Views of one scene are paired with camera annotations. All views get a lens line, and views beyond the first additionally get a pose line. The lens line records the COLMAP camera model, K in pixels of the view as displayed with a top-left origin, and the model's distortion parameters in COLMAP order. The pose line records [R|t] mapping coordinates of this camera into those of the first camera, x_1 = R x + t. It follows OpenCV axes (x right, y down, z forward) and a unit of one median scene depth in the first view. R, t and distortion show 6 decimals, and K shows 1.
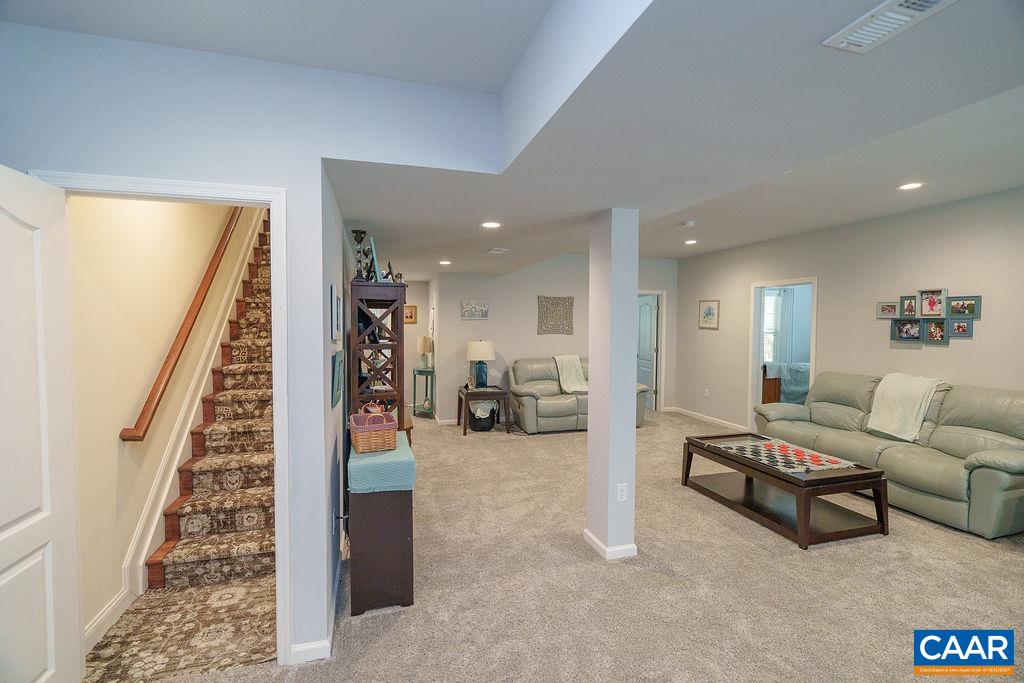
lens RADIAL K [[461.2, 0, 512.5], [0, 461.2, 337.9], [0, 0, 1]] dist [-0.001684, 0.000593]
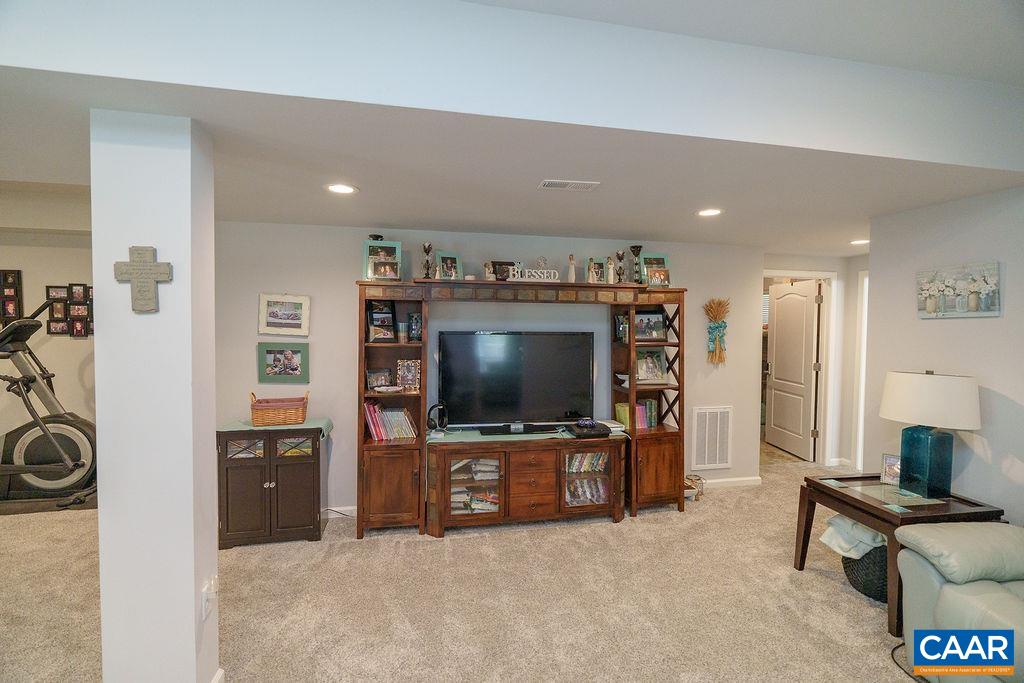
lens RADIAL K [[432.0, 0, 513.2], [0, 432.0, 340.8], [0, 0, 1]] dist [-0.000604, -0.000008]
pose [[-0.074466, 0.028035, -0.996829, 0.472153], [-0.040991, 0.998674, 0.031150, -0.025664], [0.996381, 0.043181, -0.073218, 1.027544]]
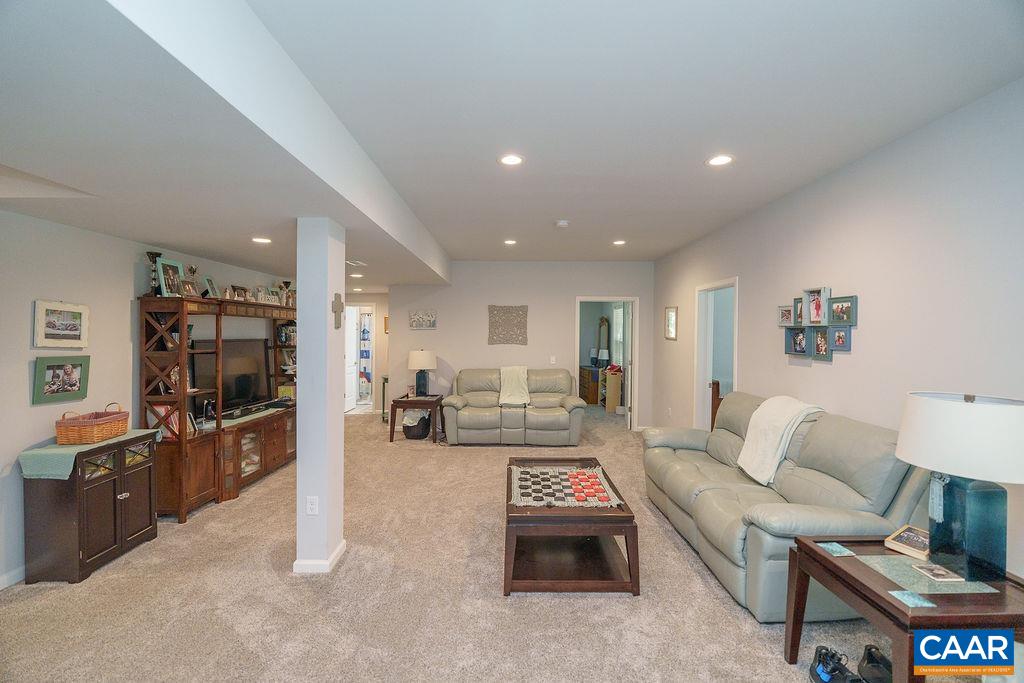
lens RADIAL K [[461.2, 0, 512.5], [0, 461.2, 337.9], [0, 0, 1]] dist [-0.001684, 0.000593]
pose [[0.958777, 0.002137, -0.284153, 0.622182], [-0.008245, 0.999760, -0.020299, -0.003158], [0.284042, 0.021805, 0.958564, 0.117266]]
